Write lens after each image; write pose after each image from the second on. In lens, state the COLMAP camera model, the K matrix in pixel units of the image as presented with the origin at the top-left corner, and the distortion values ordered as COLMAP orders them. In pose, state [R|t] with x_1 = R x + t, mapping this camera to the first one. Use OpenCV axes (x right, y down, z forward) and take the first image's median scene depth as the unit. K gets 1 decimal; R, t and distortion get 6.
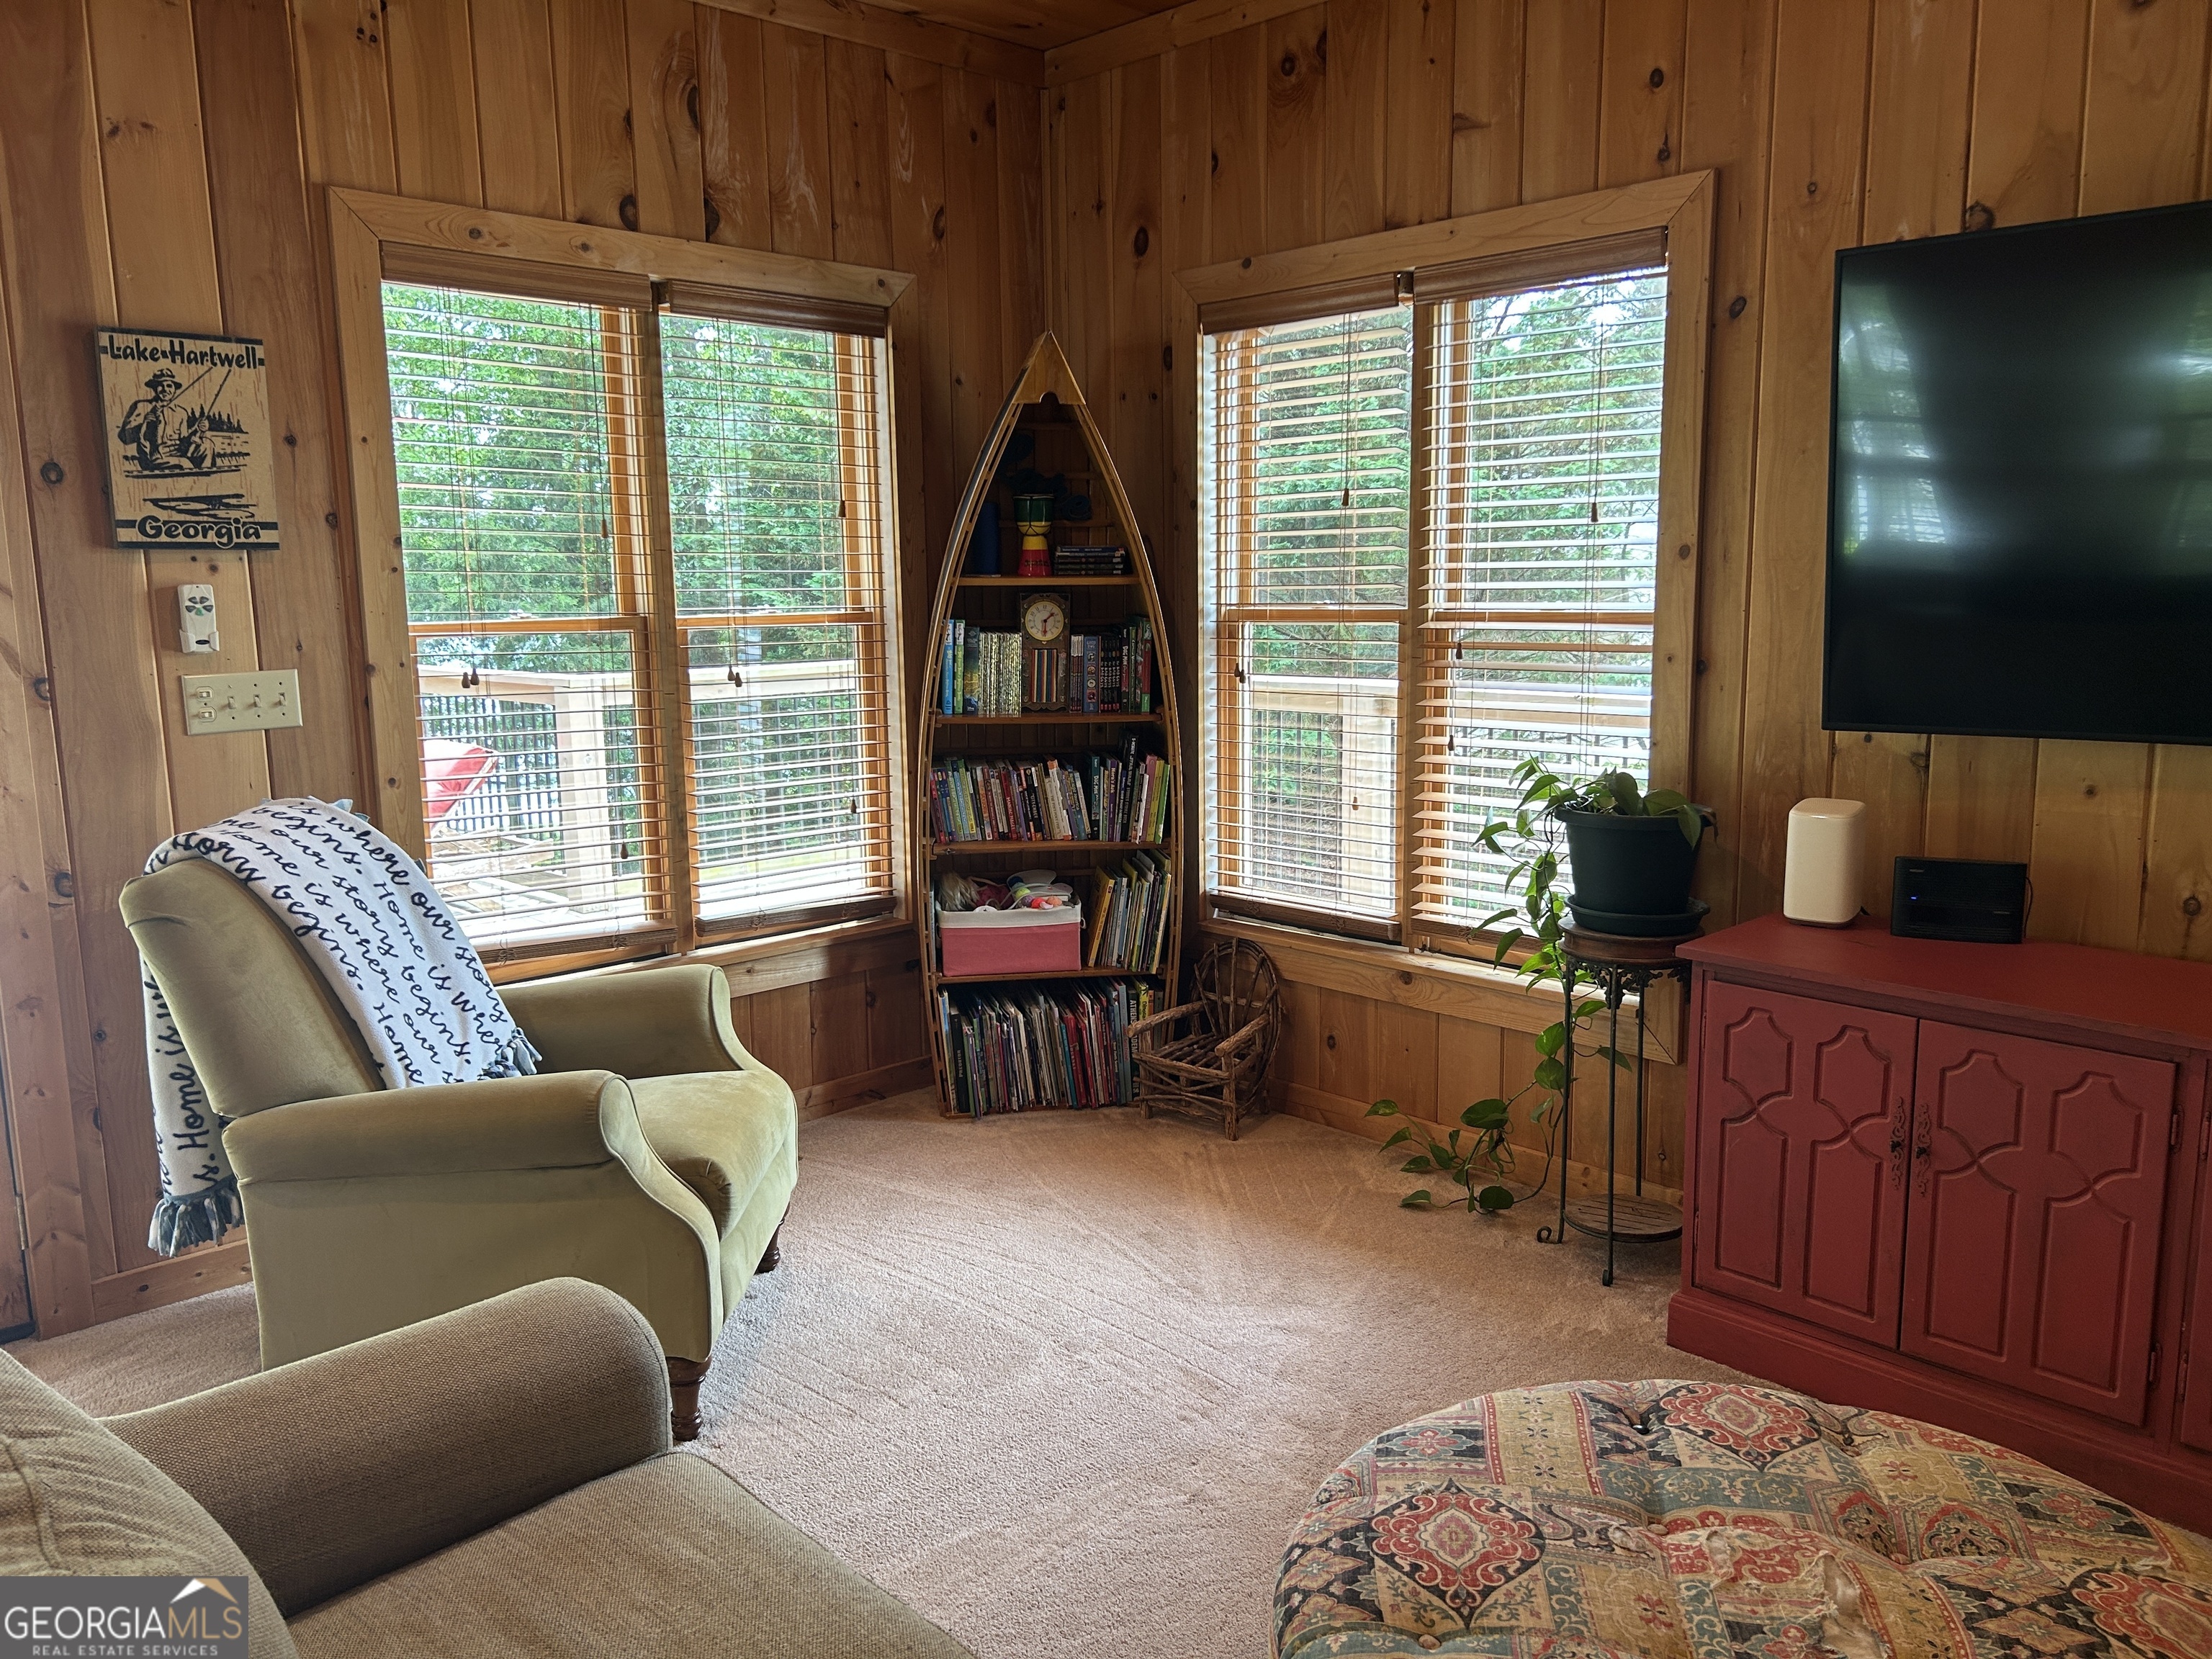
lens RADIAL K [[1662.4, 0, 1106.0], [0, 1662.4, 829.5], [0, 0, 1]] dist [0.006973, -0.007643]
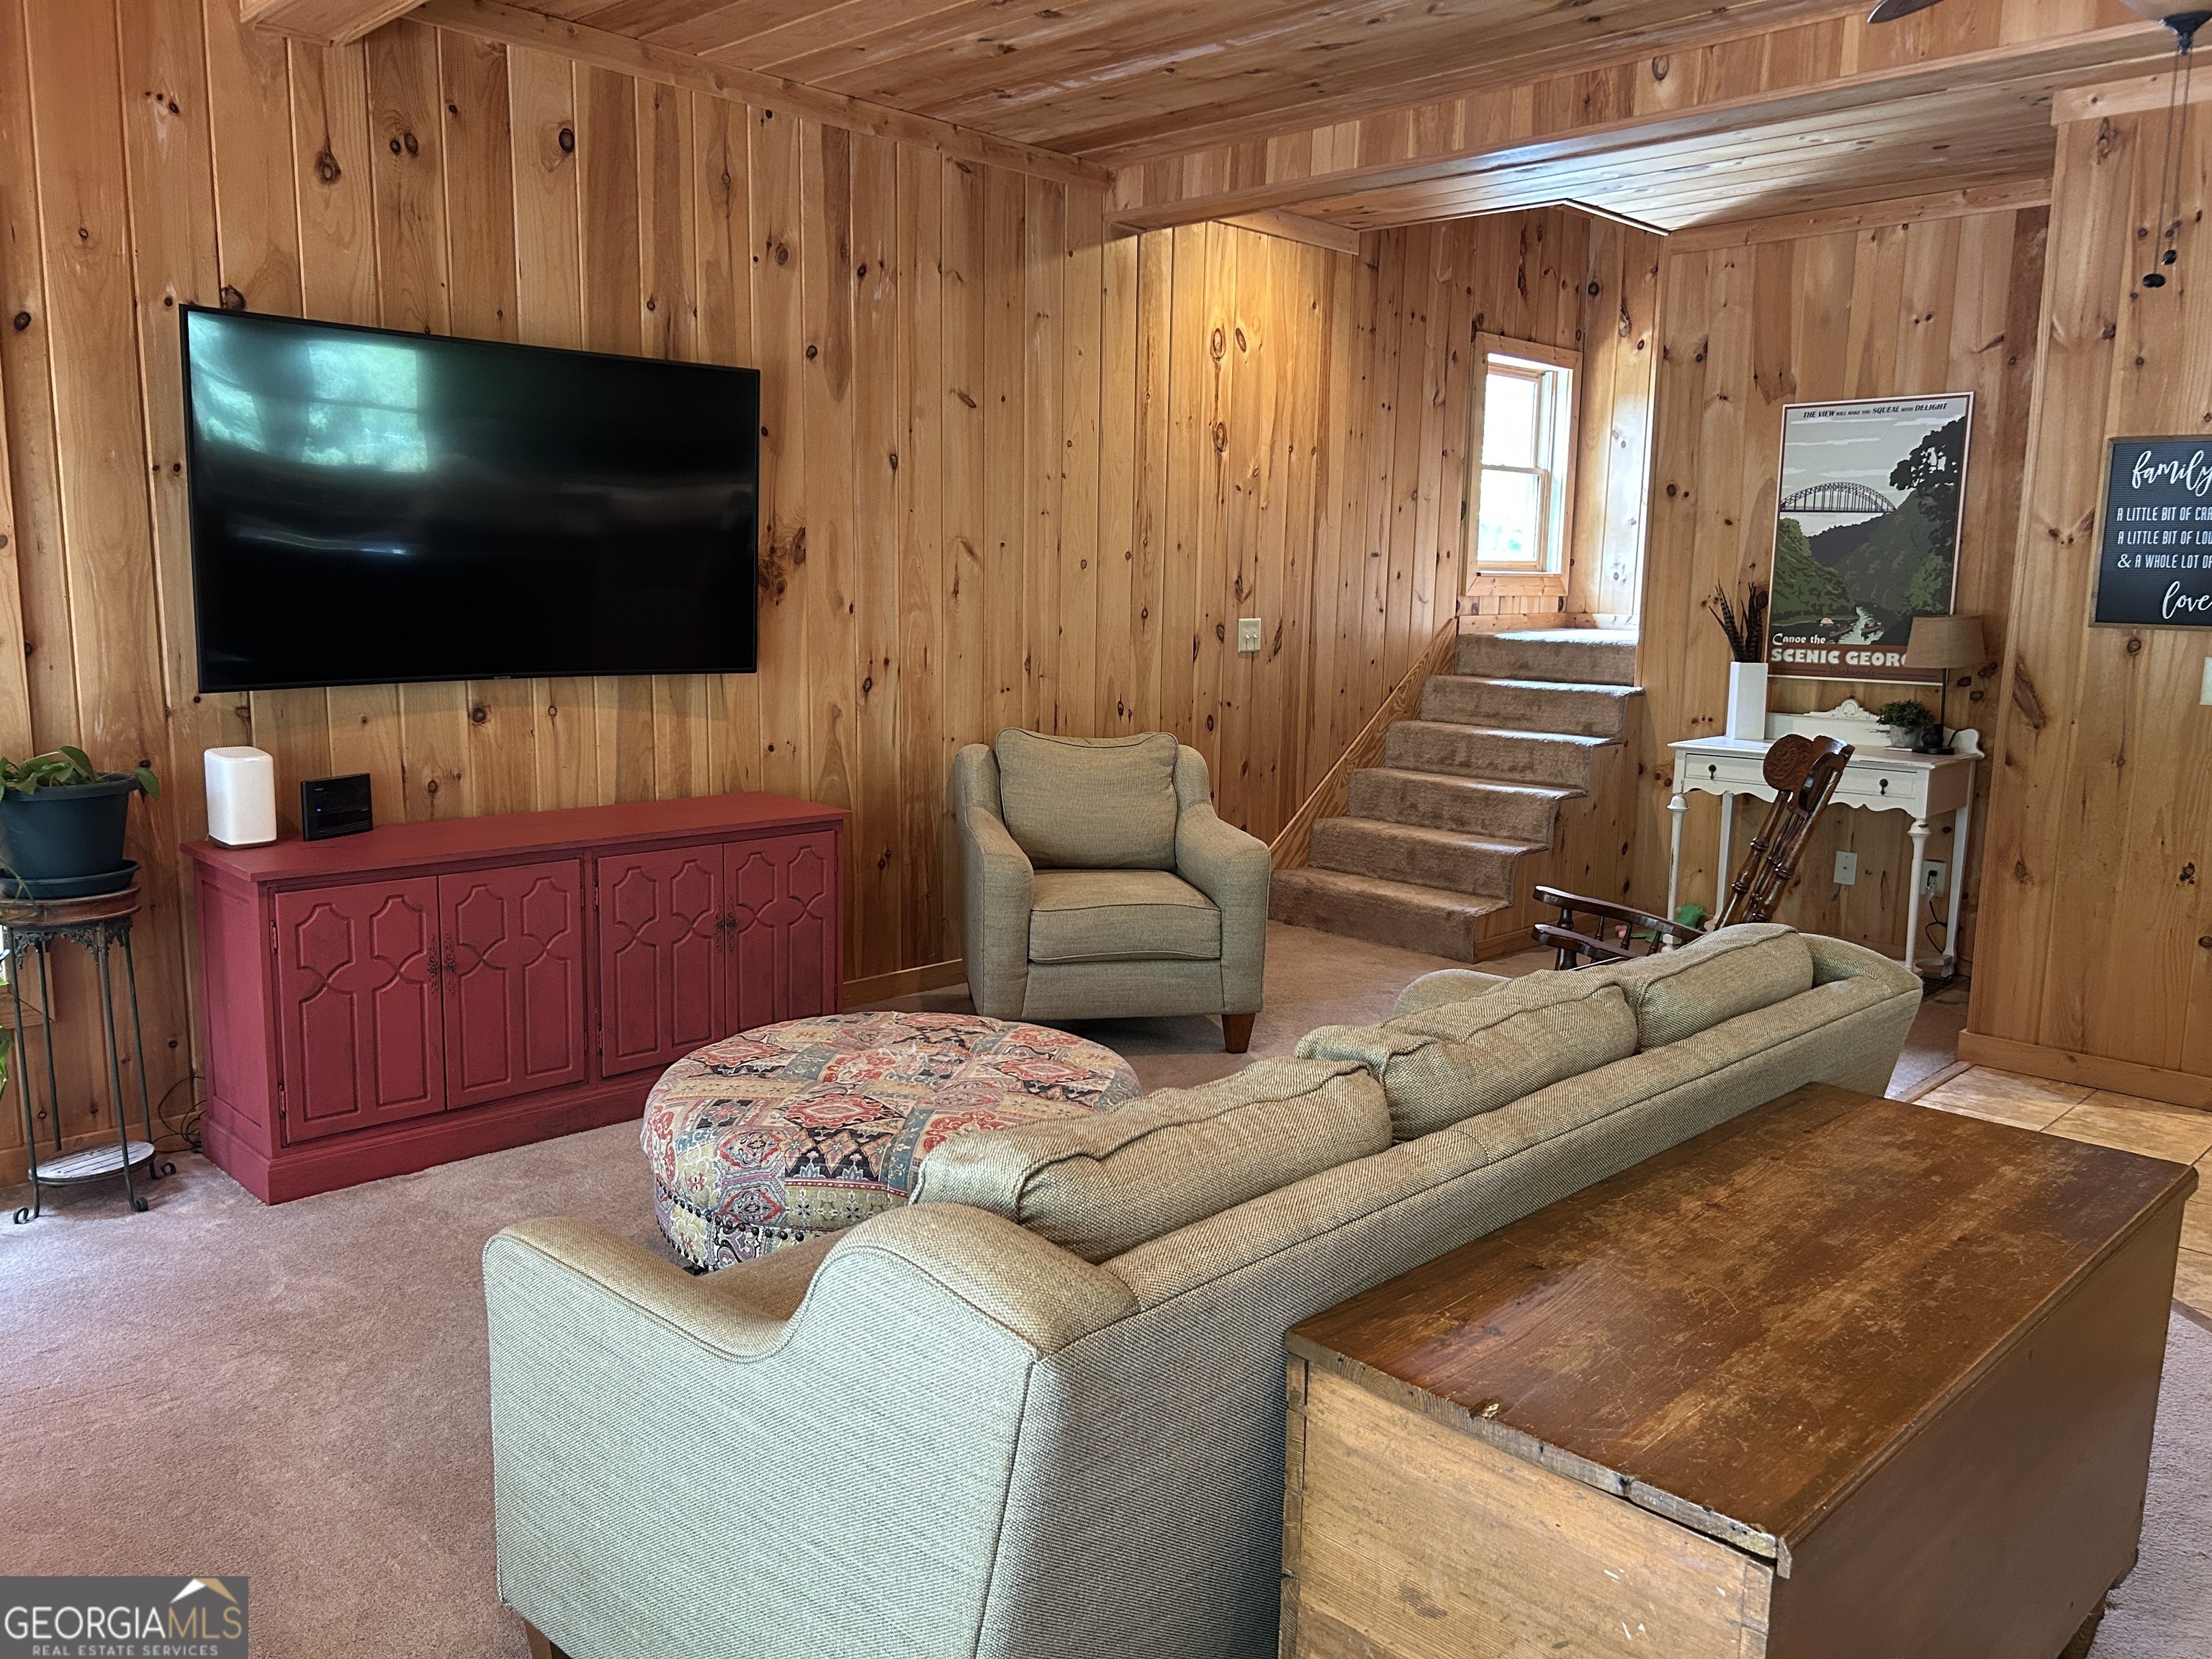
lens RADIAL K [[1662.4, 0, 1106.0], [0, 1662.4, 829.5], [0, 0, 1]] dist [0.006973, -0.007643]
pose [[-0.031000, -0.142753, 0.989273, -0.901858], [0.136434, 0.979880, 0.145673, -0.054681], [-0.990164, 0.139487, -0.010899, 0.404722]]
